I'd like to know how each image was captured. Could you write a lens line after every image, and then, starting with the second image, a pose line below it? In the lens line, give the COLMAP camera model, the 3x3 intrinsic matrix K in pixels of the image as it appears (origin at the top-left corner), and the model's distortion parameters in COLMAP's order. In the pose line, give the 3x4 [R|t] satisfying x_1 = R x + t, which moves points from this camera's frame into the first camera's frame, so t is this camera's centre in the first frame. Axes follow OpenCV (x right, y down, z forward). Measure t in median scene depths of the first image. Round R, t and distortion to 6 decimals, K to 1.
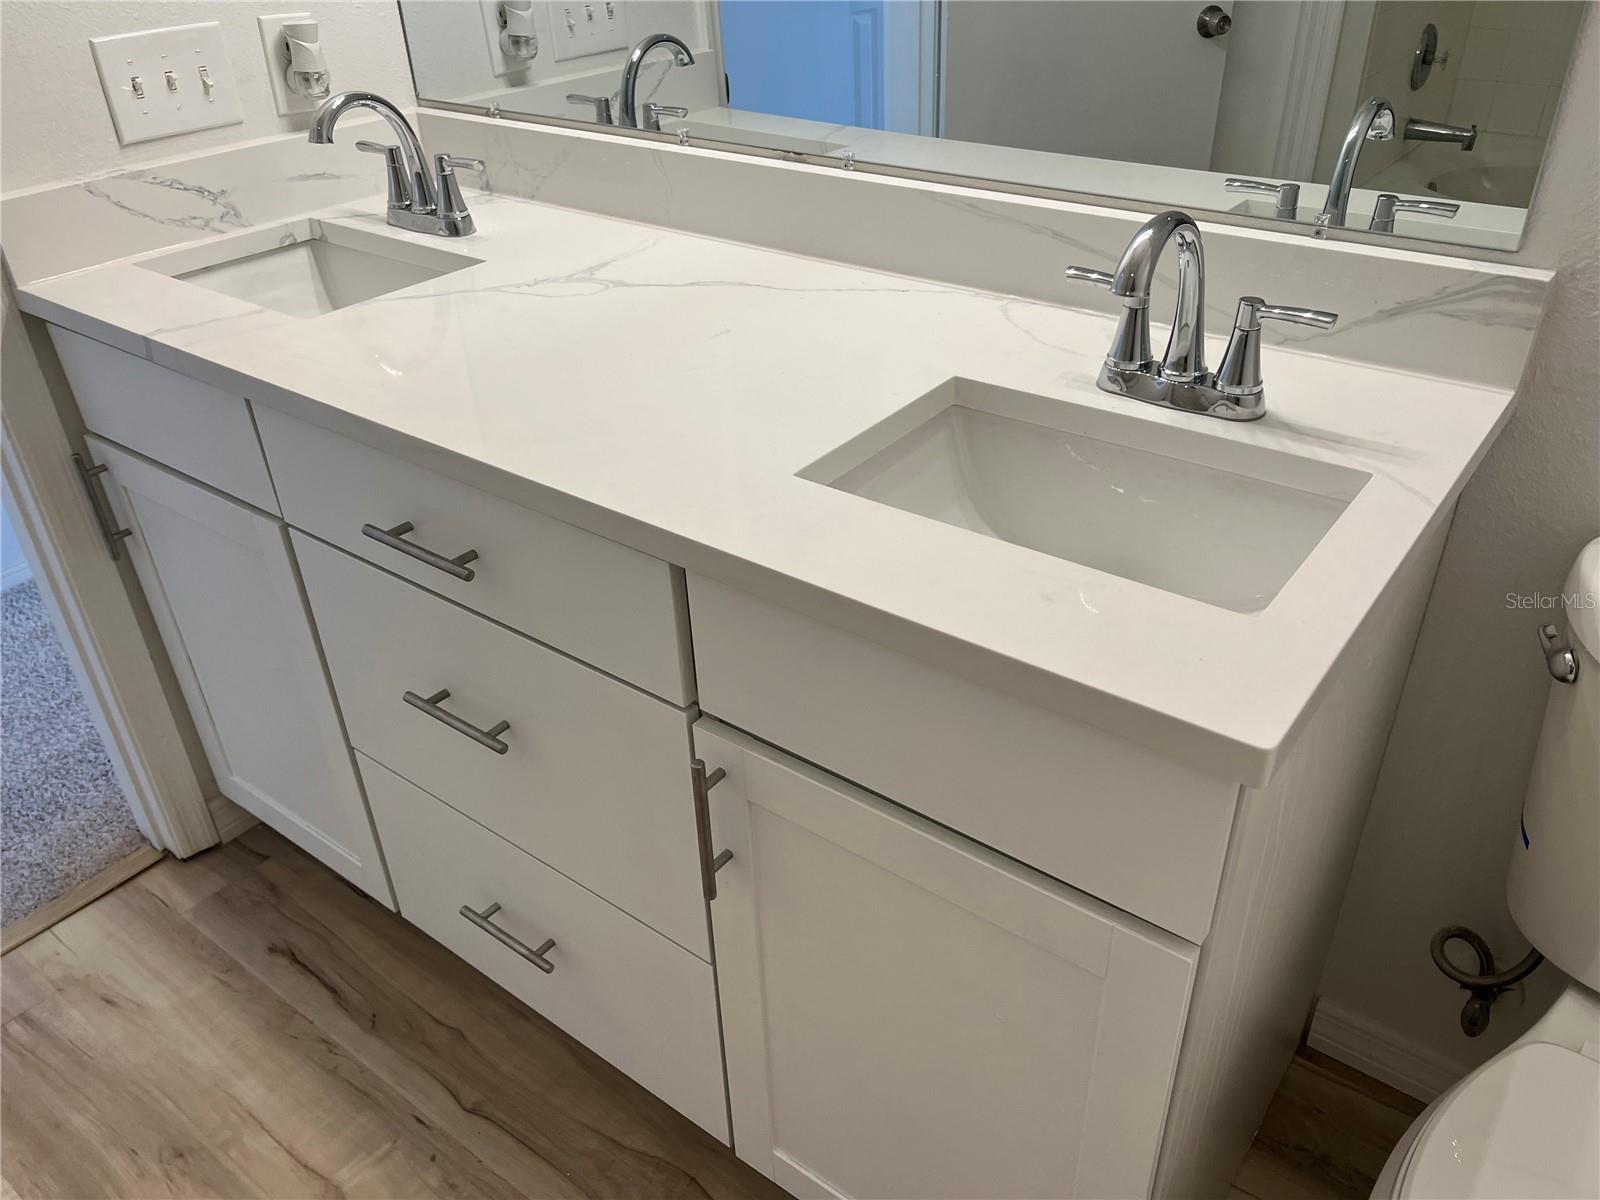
lens RADIAL K [[1251.4, 0, 797.0], [0, 1251.4, 579.7], [0, 0, 1]] dist [0.008599, 0.086776]
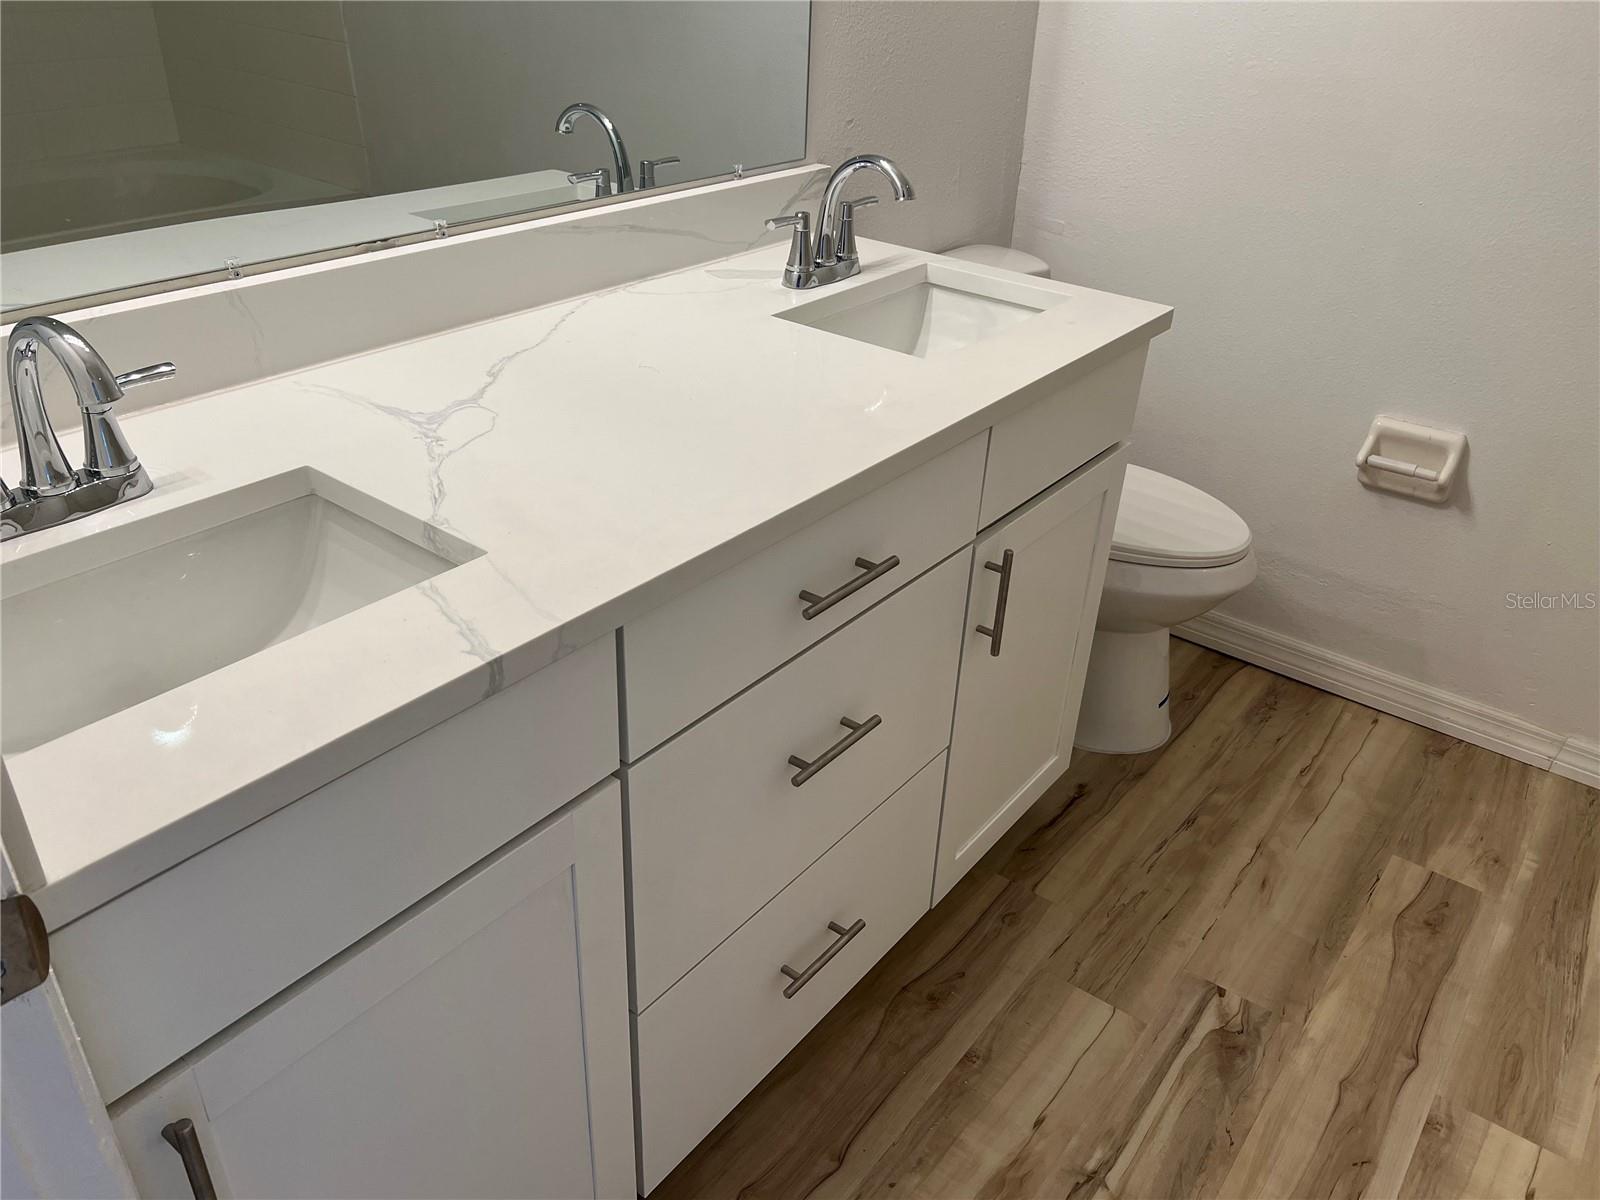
lens RADIAL K [[1194.5, 0, 804.3], [0, 1194.5, 596.6], [0, 0, 1]] dist [0.070706, -0.091027]
pose [[0.014646, -0.469917, 0.882589, -0.941281], [0.491670, 0.771983, 0.402868, -0.347462], [-0.870659, 0.428042, 0.242351, 0.623765]]
